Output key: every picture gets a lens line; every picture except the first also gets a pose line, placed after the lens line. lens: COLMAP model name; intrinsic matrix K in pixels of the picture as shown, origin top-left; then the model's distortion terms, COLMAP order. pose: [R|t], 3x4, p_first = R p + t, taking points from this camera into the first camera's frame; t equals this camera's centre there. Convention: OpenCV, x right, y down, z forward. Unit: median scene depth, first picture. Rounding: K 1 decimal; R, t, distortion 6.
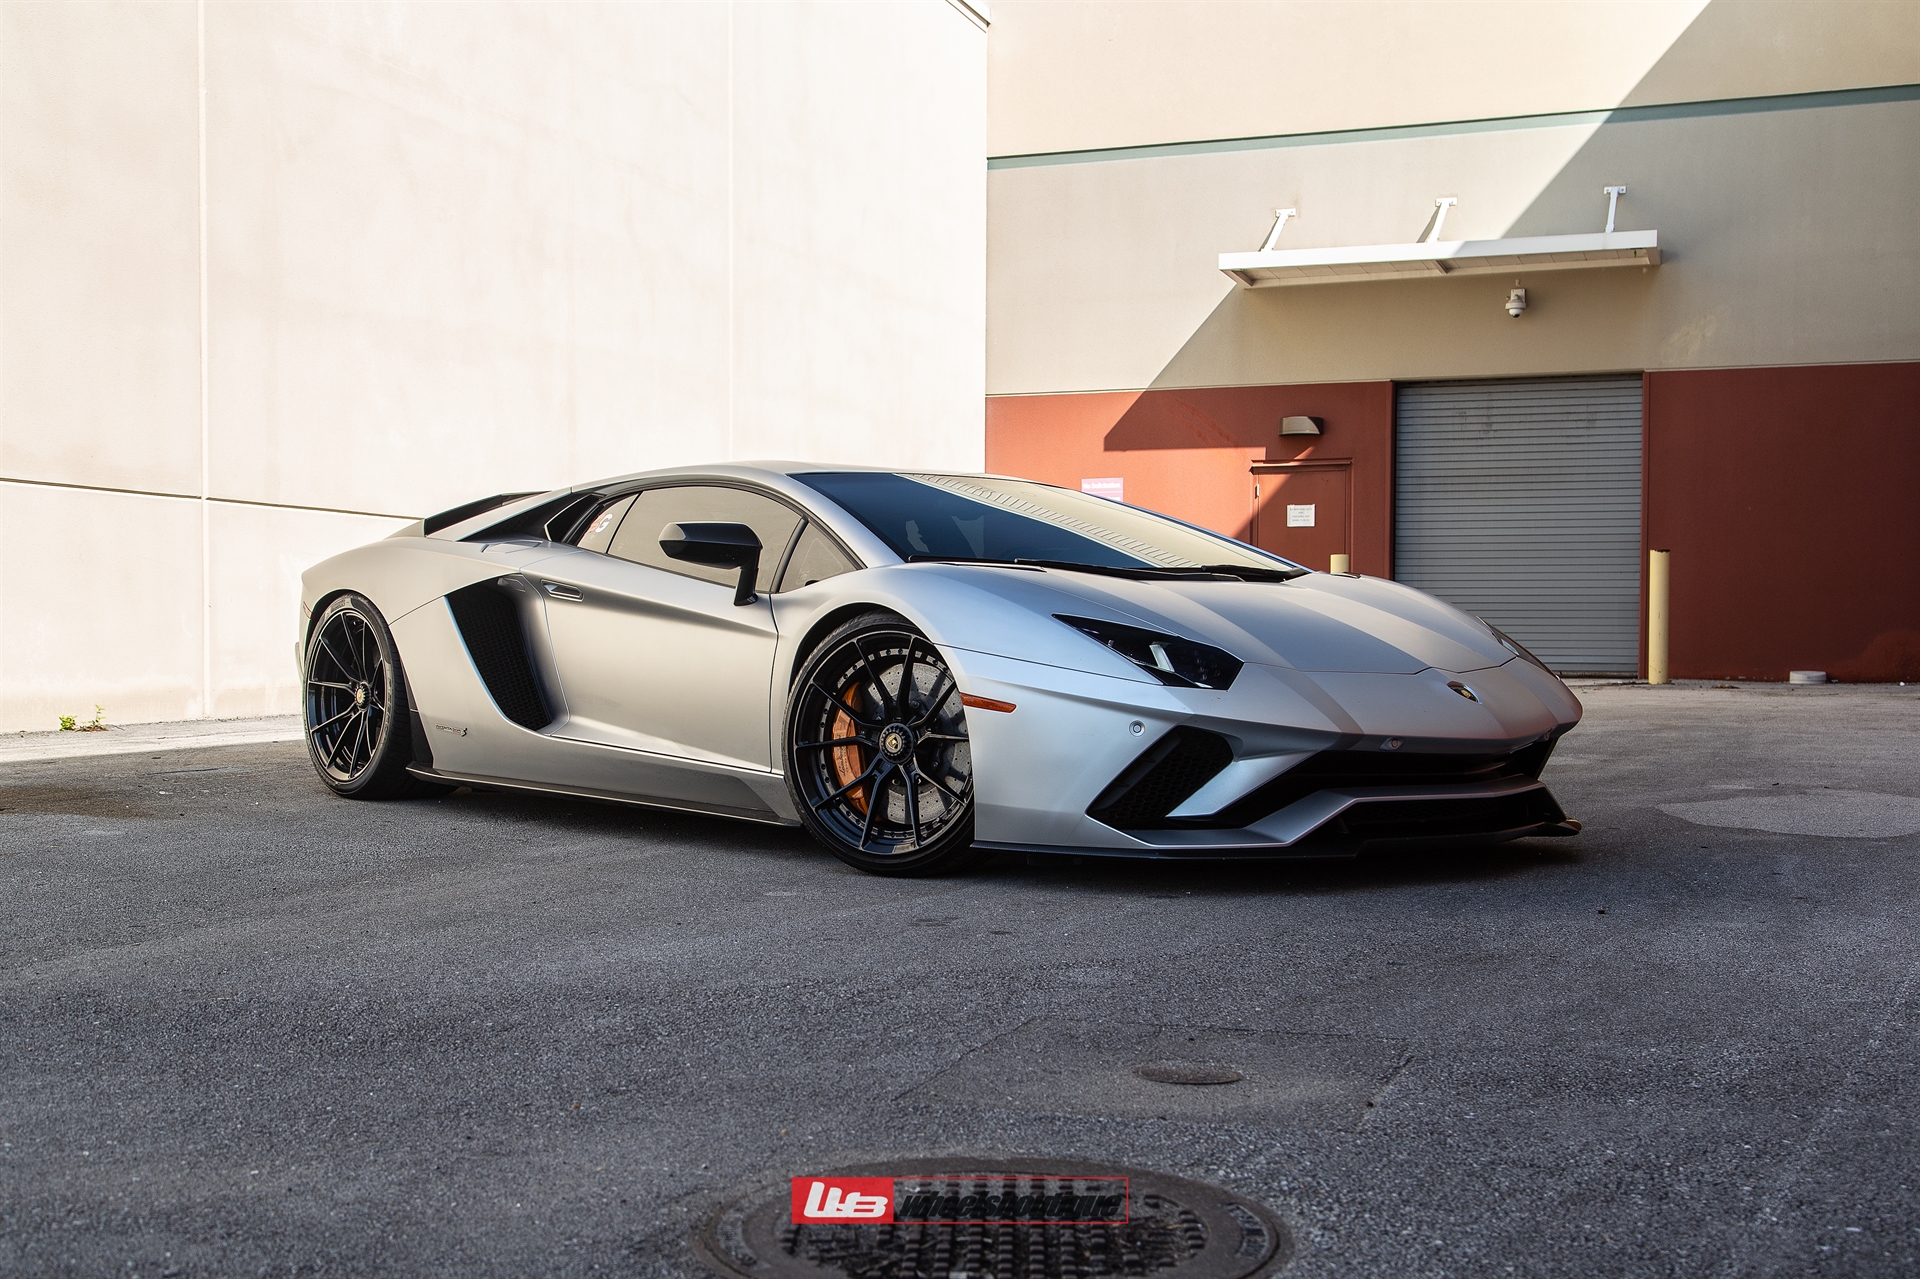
lens RADIAL K [[2182.0, 0, 959.6], [0, 2182.0, 717.4], [0, 0, 1]] dist [0.078181, -0.015470]
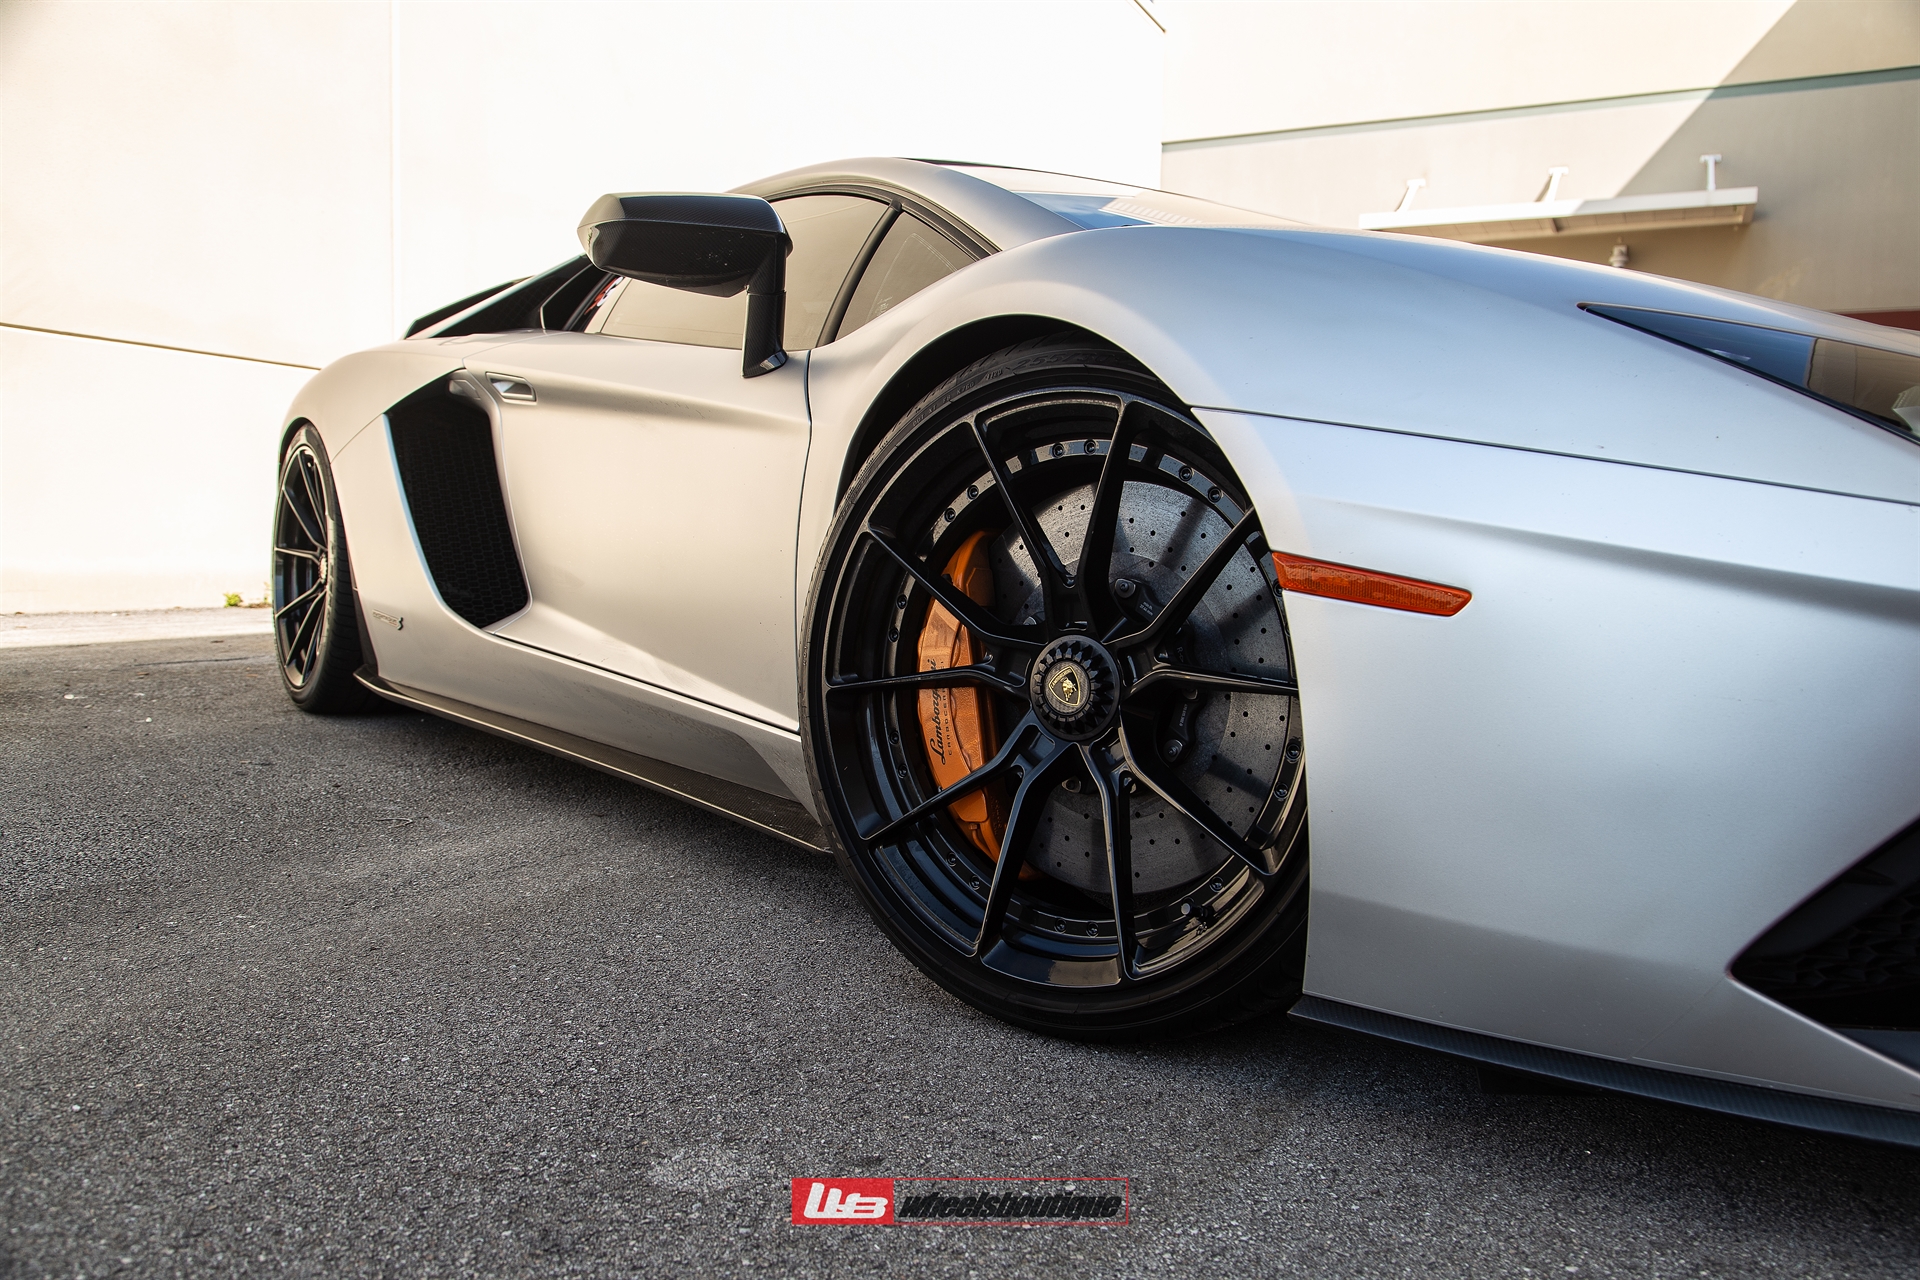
lens RADIAL K [[1526.6, 0, 960.0], [0, 1526.6, 640.0], [0, 0, 1]] dist [-0.003818, -0.002350]
pose [[0.994279, 0.018753, -0.105155, -0.020582], [-0.016275, 0.999570, 0.024377, -0.002728], [0.105567, -0.022527, 0.994157, 0.720920]]
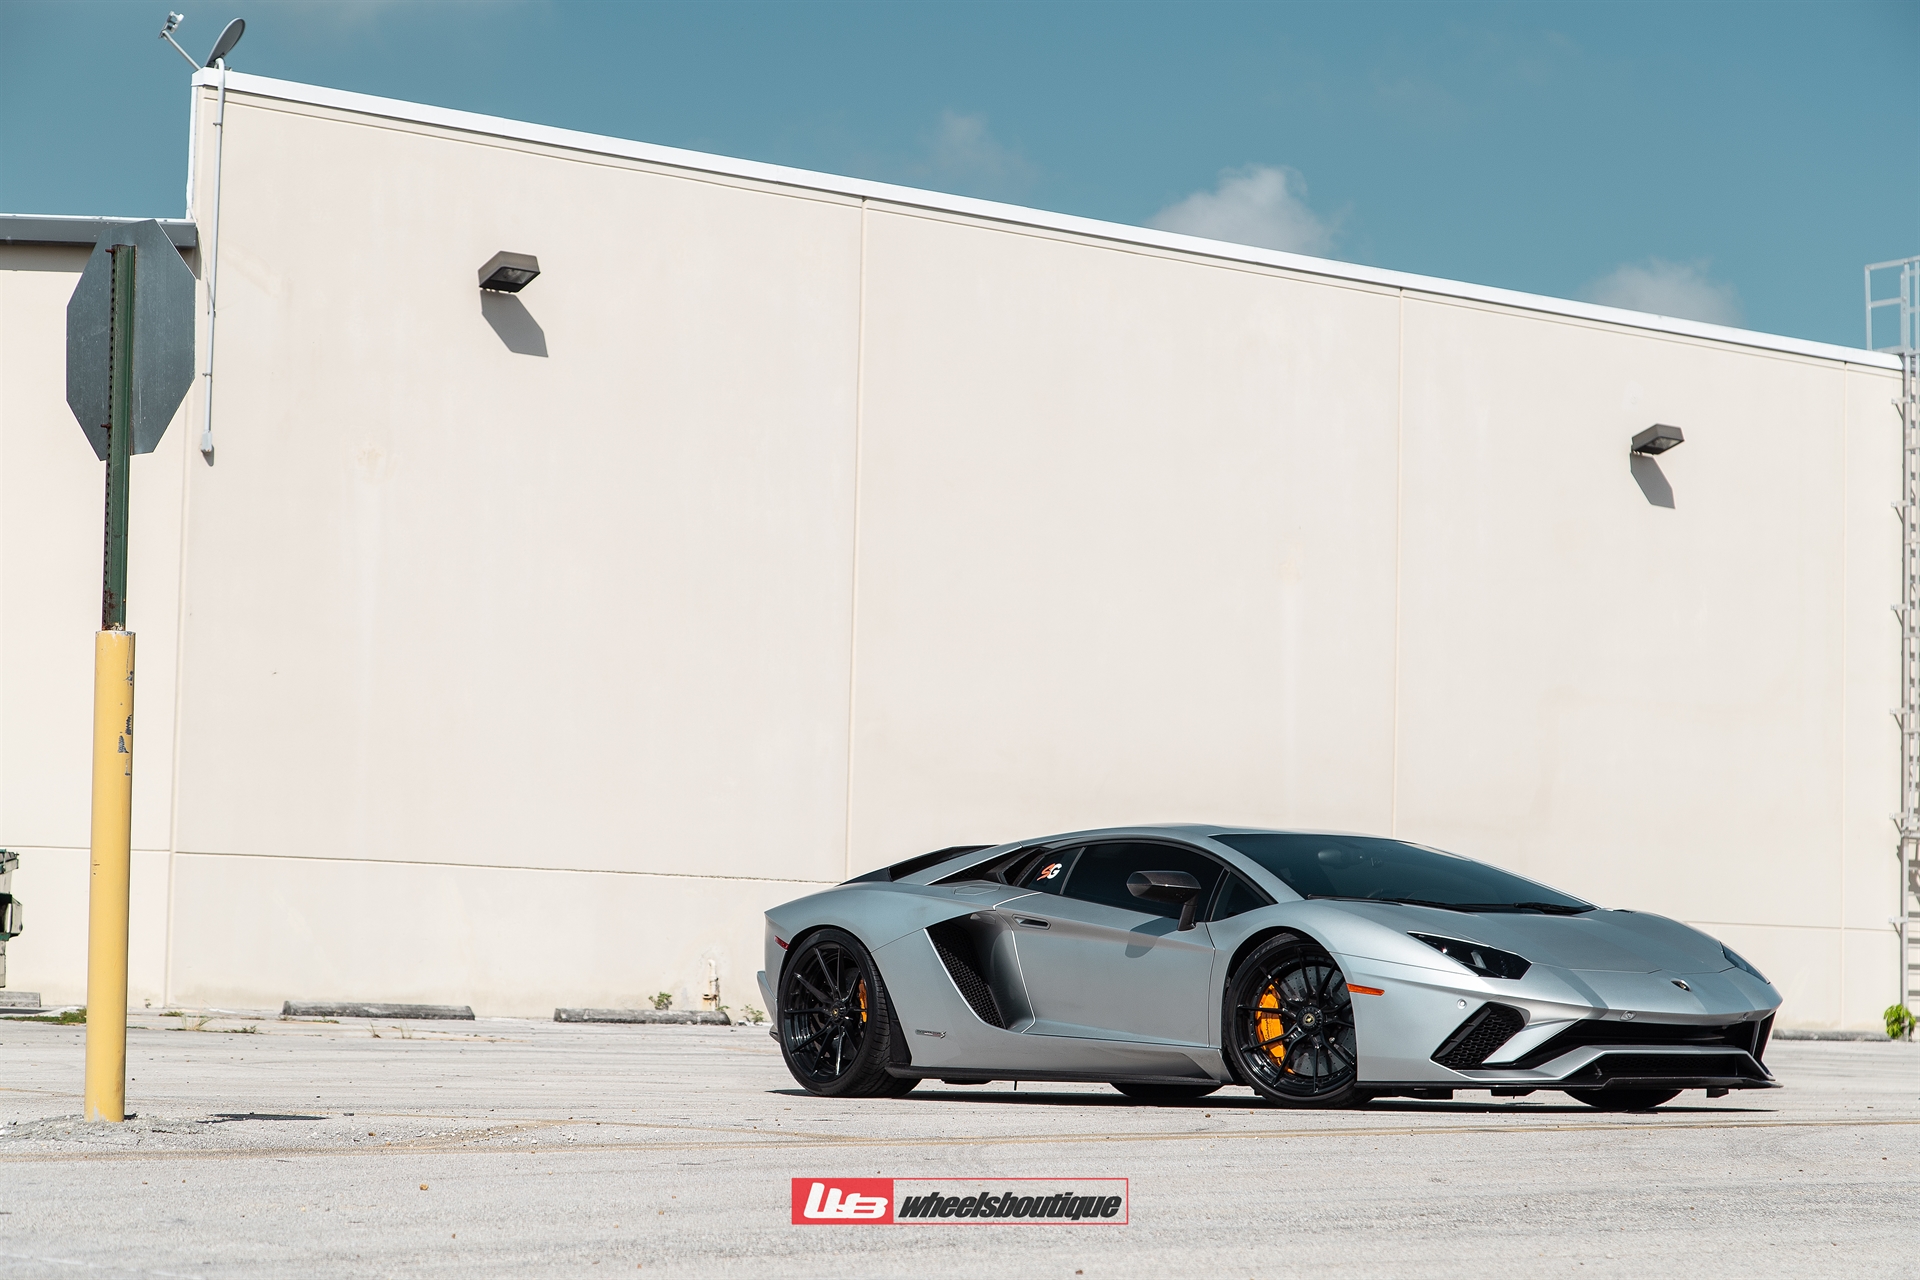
lens RADIAL K [[4509.8, 0, 957.1], [0, 4509.8, 671.4], [0, 0, 1]] dist [0.017268, 0.160235]
pose [[0.998618, -0.003448, -0.052447, -0.100317], [-0.003200, 0.992007, -0.126145, 0.161725], [0.052463, 0.126139, 0.990624, -2.054952]]
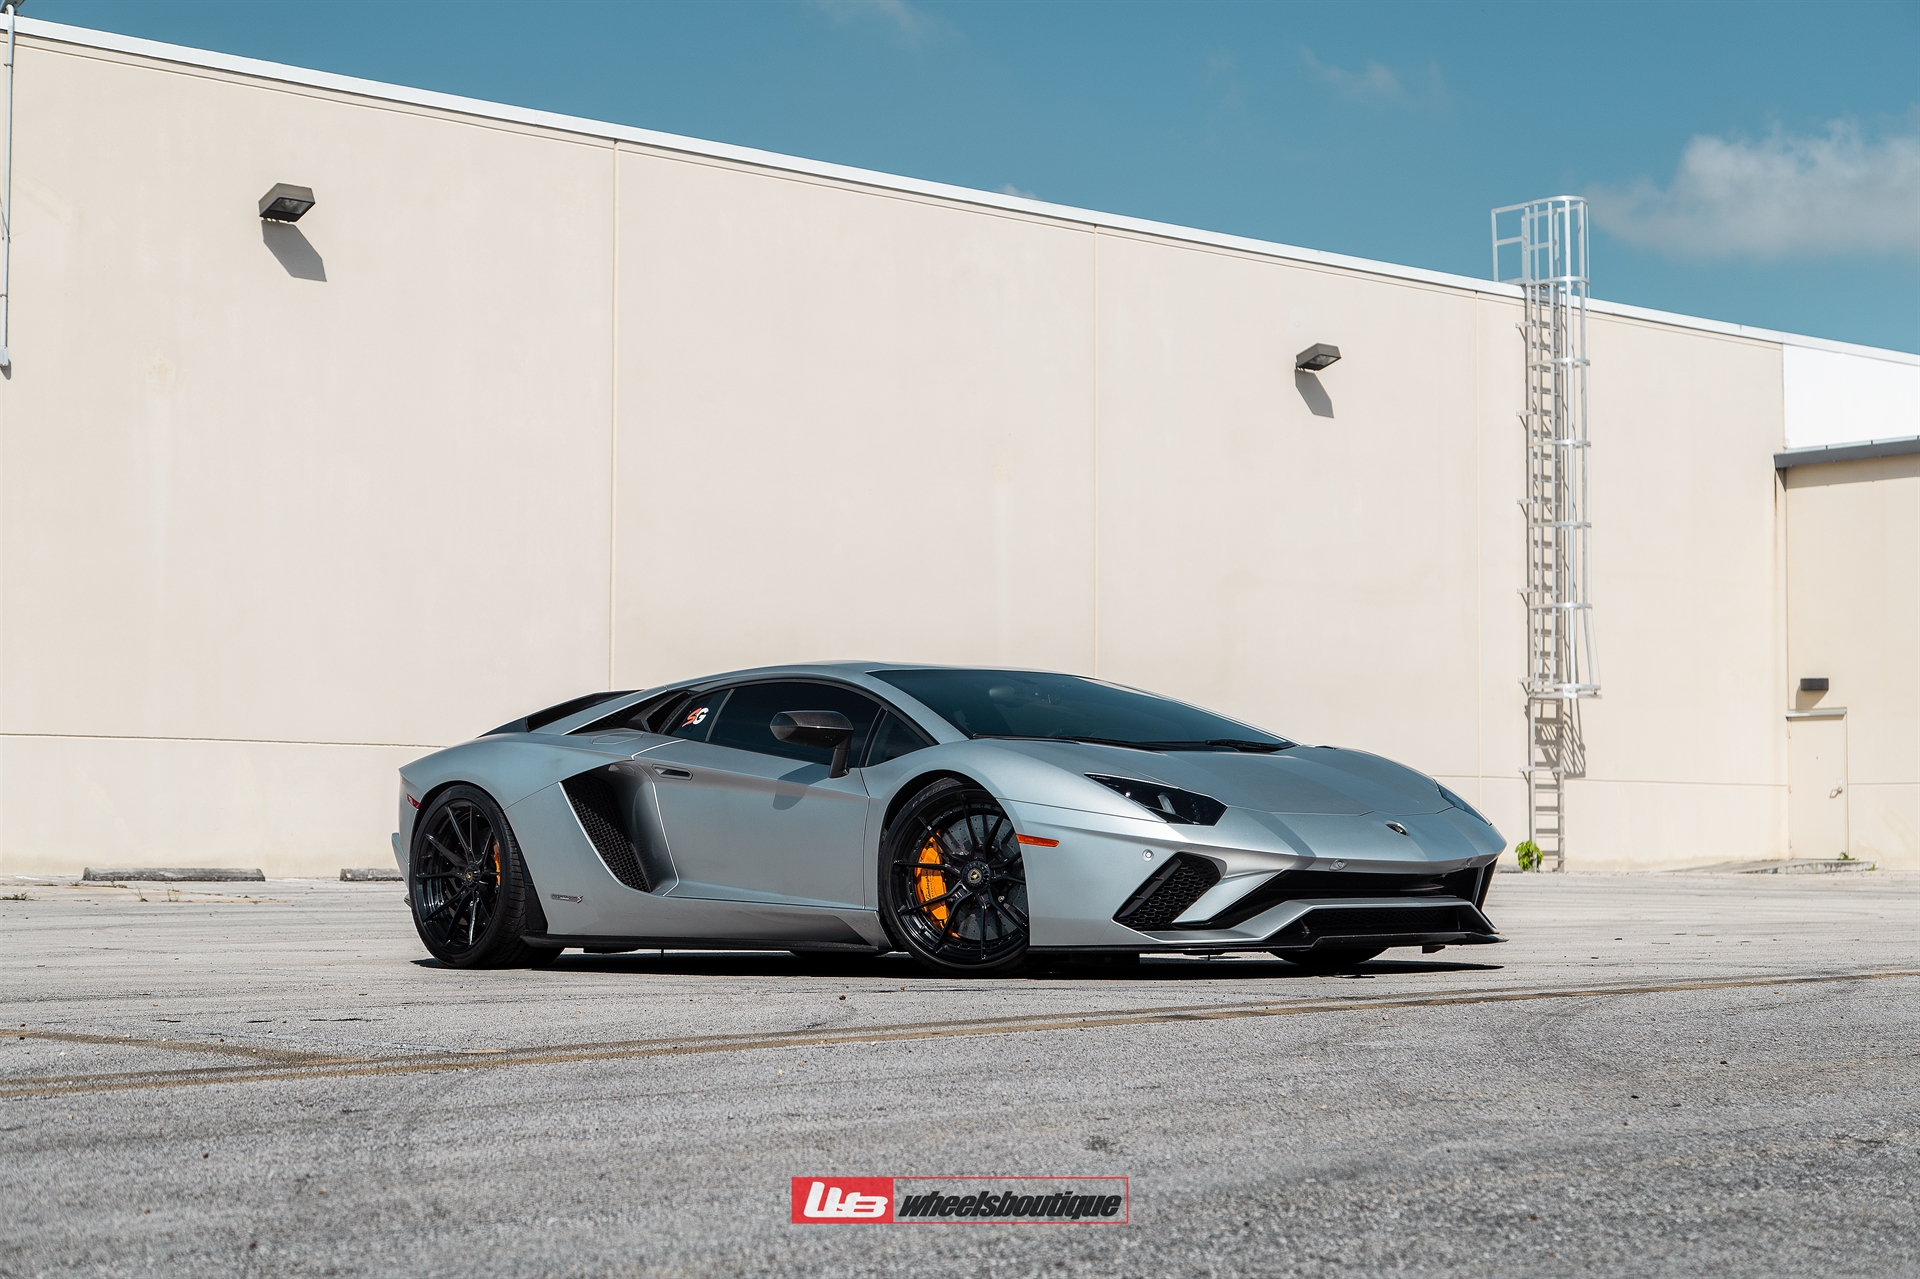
lens RADIAL K [[3515.6, 0, 960.0], [0, 3515.6, 639.5], [0, 0, 1]] dist [0.113597, -0.259094]
pose [[0.999811, -0.019209, 0.002961, -0.036413], [0.019420, 0.993491, -0.112247, 0.104756], [-0.000786, 0.112283, 0.993676, -1.084611]]
